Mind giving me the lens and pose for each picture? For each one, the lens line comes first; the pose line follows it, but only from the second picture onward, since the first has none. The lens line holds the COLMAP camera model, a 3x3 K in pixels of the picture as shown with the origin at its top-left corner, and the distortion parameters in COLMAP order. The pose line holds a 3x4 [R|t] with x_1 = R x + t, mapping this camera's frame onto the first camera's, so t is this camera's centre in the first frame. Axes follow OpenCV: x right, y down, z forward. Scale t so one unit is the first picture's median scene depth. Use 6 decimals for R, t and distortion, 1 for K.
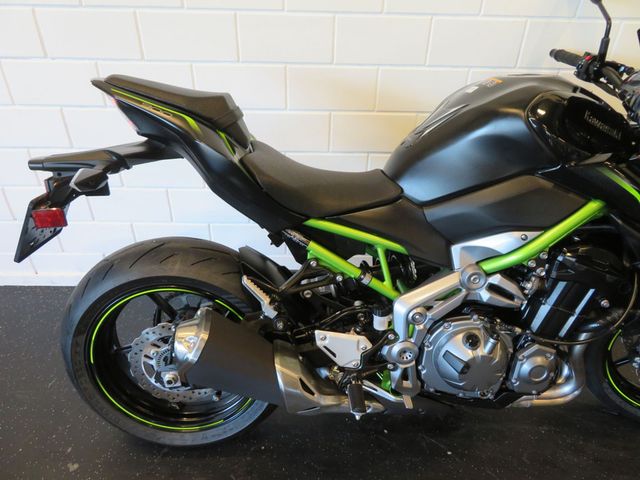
lens RADIAL K [[436.7, 0, 320.0], [0, 436.7, 240.0], [0, 0, 1]] dist [0.002476, 0.001502]
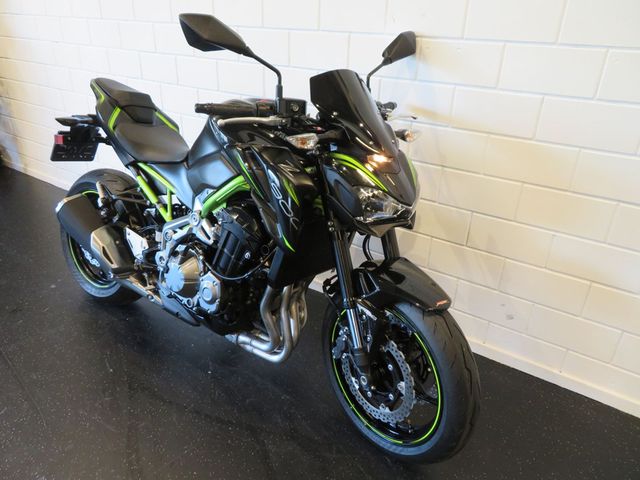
lens RADIAL K [[453.1, 0, 320.0], [0, 453.1, 240.0], [0, 0, 1]] dist [-0.003800, 0.001369]
pose [[0.813597, 0.256574, -0.521756, 1.499448], [-0.338377, 0.938690, -0.066044, 0.112404], [0.472822, 0.230283, 0.850535, -0.125321]]
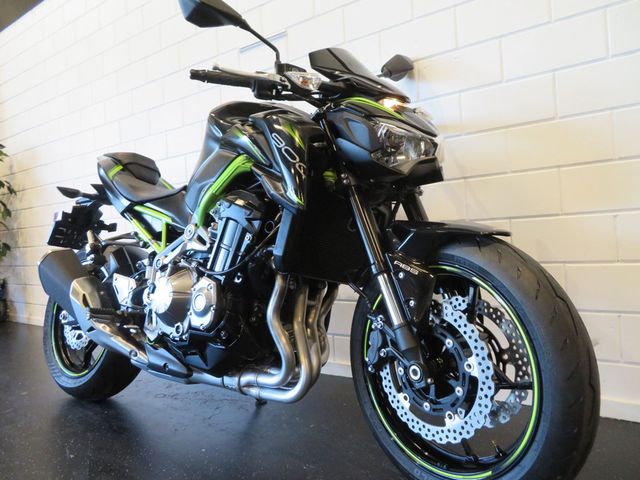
lens RADIAL K [[453.7, 0, 320.0], [0, 453.7, 240.0], [0, 0, 1]] dist [0.002268, -0.005435]
pose [[0.799877, -0.063366, -0.596809, 1.432600], [-0.269021, 0.851059, -0.450918, 0.602510], [0.536493, 0.521233, 0.663695, 0.295952]]
